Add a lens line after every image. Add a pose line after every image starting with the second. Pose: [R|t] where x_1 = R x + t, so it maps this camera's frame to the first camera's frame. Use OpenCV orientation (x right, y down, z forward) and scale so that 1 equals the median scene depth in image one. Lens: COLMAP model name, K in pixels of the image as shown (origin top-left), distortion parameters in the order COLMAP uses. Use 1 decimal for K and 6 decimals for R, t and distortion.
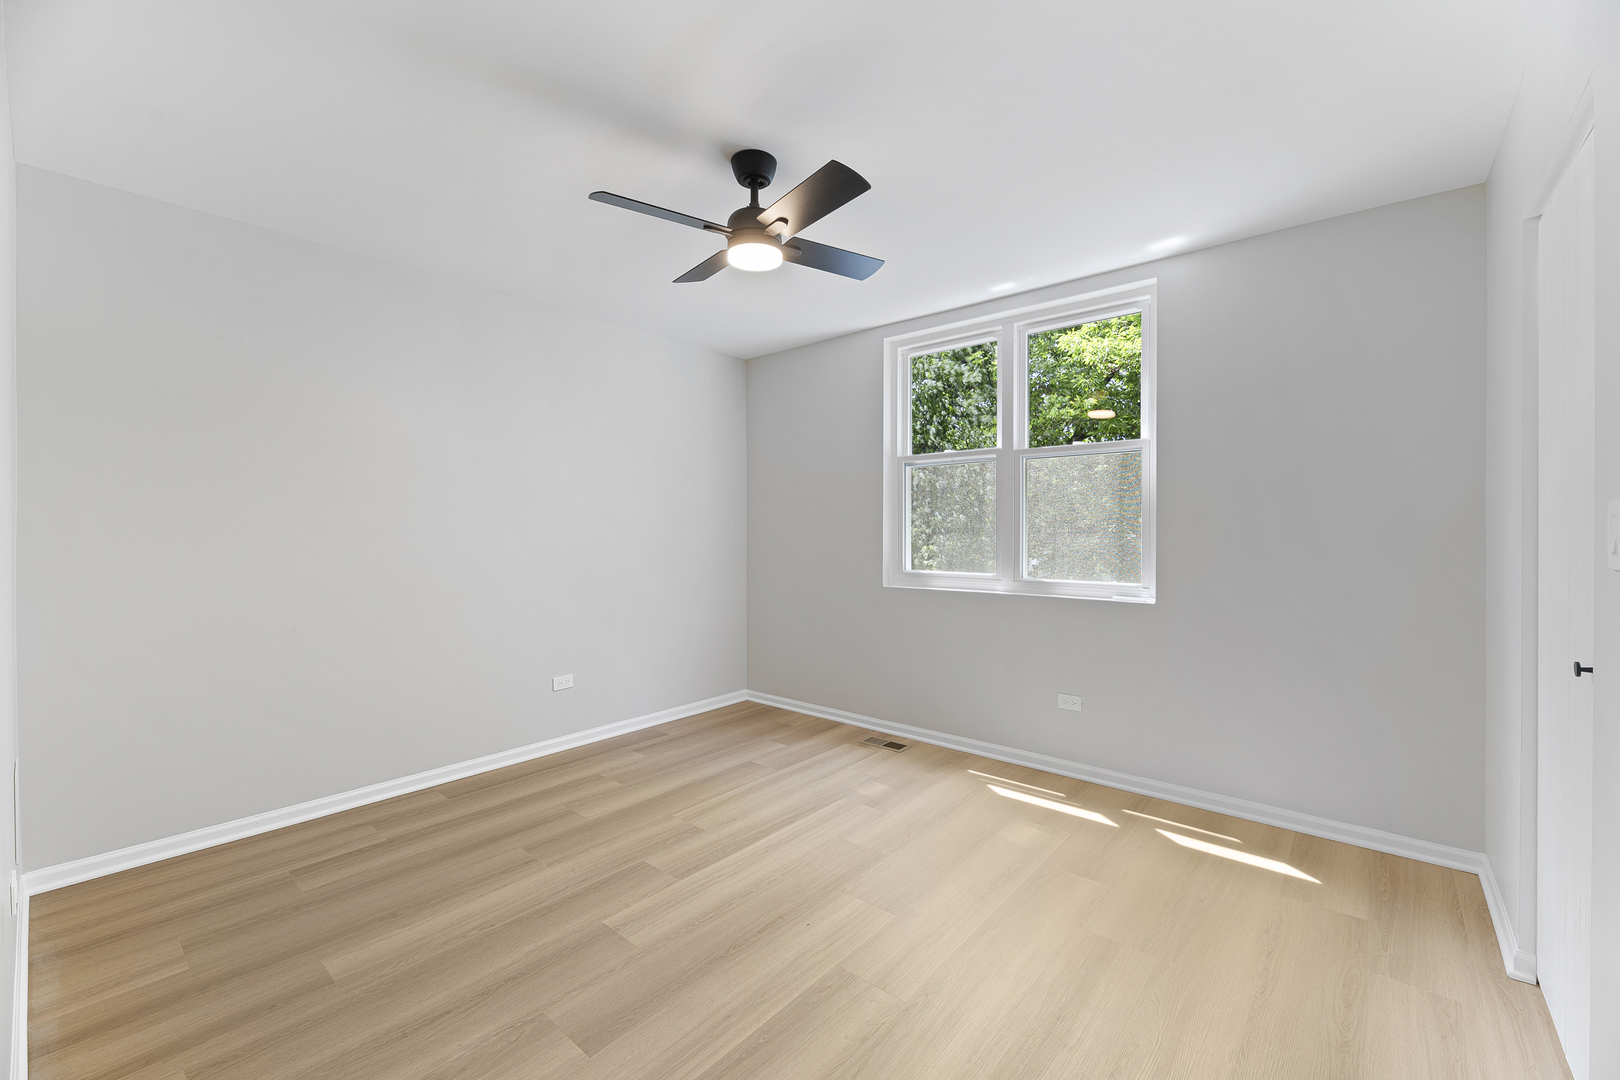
lens RADIAL K [[654.7, 0, 825.2], [0, 654.7, 536.6], [0, 0, 1]] dist [0.000398, -0.000470]
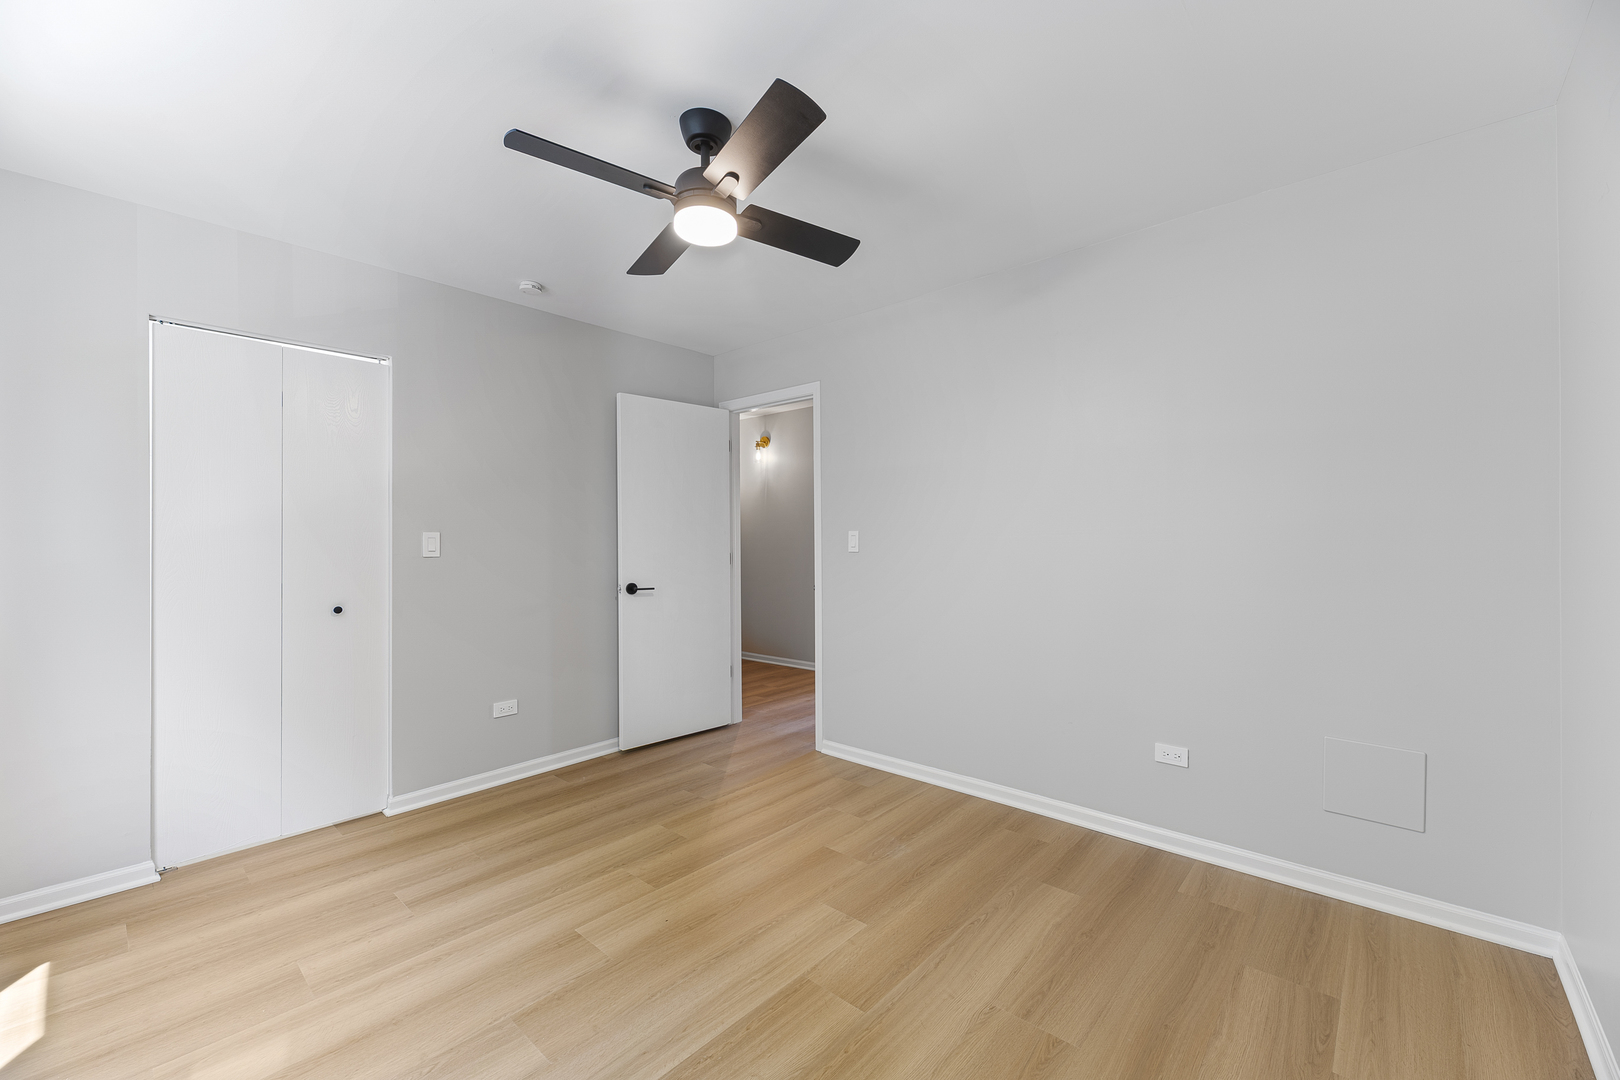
lens RADIAL K [[654.7, 0, 825.2], [0, 654.7, 536.6], [0, 0, 1]] dist [0.000398, -0.000470]
pose [[-0.999602, 0.005249, 0.027707, -0.301623], [0.005090, 0.999970, -0.005825, -0.008085], [-0.027736, -0.005682, -0.999599, 1.983487]]
